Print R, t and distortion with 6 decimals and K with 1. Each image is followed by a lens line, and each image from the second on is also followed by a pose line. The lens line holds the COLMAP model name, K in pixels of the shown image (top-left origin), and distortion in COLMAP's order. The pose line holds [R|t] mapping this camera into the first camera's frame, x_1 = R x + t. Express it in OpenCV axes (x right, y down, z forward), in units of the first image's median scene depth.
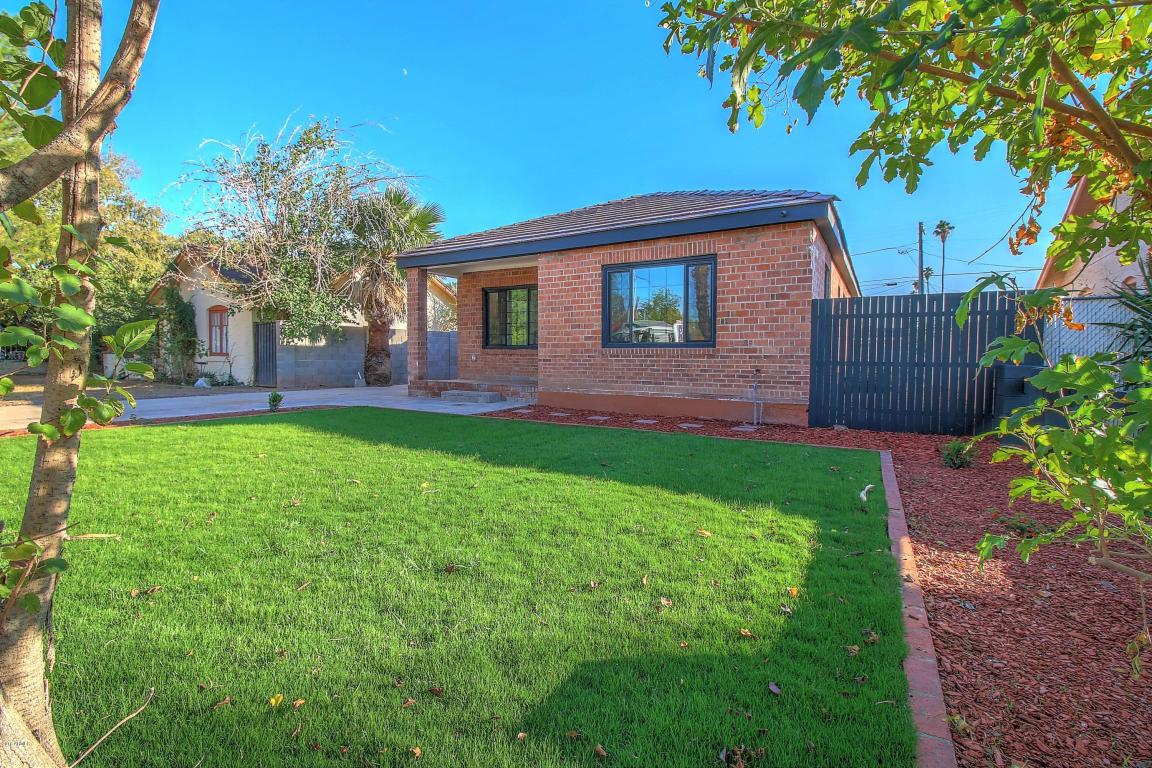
lens RADIAL K [[537.5, 0, 571.8], [0, 537.5, 383.8], [0, 0, 1]] dist [-0.004723, -0.011581]
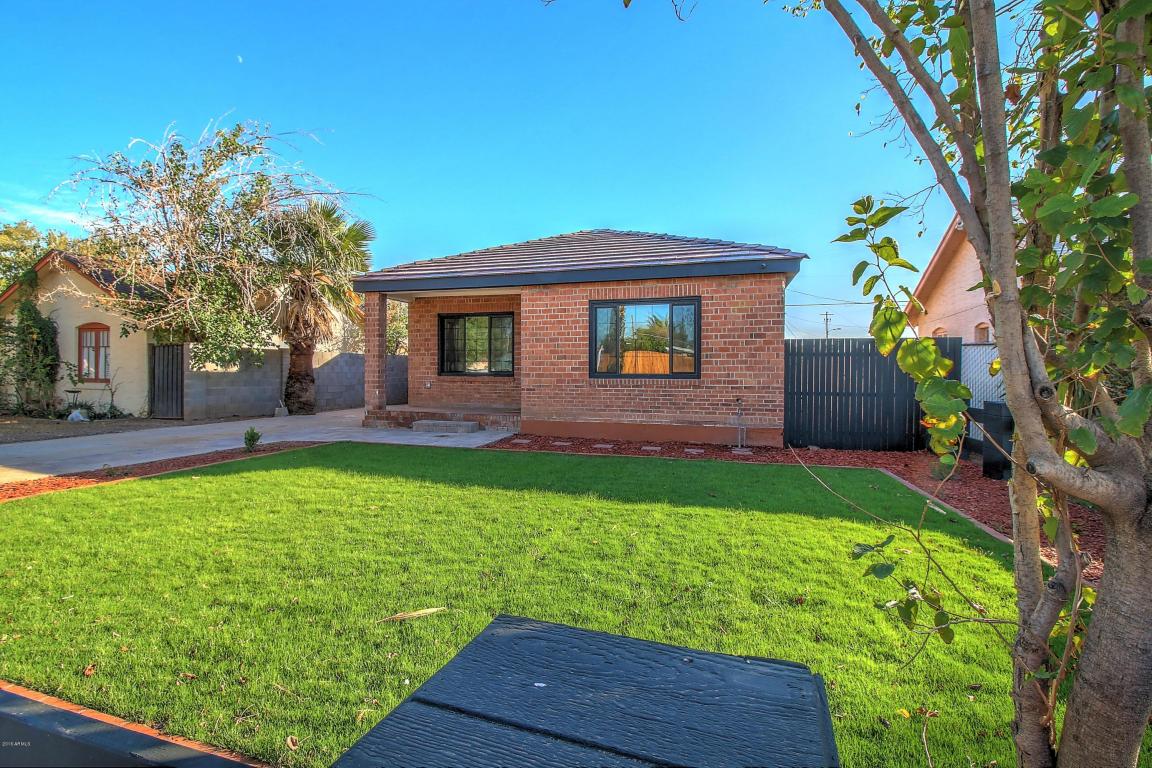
lens RADIAL K [[537.5, 0, 573.9], [0, 537.5, 381.2], [0, 0, 1]] dist [-0.004723, -0.011581]
pose [[0.964817, -0.006025, 0.262851, -0.237560], [0.014660, 0.999415, -0.030903, -0.027132], [-0.262511, 0.033669, 0.964341, -0.009499]]
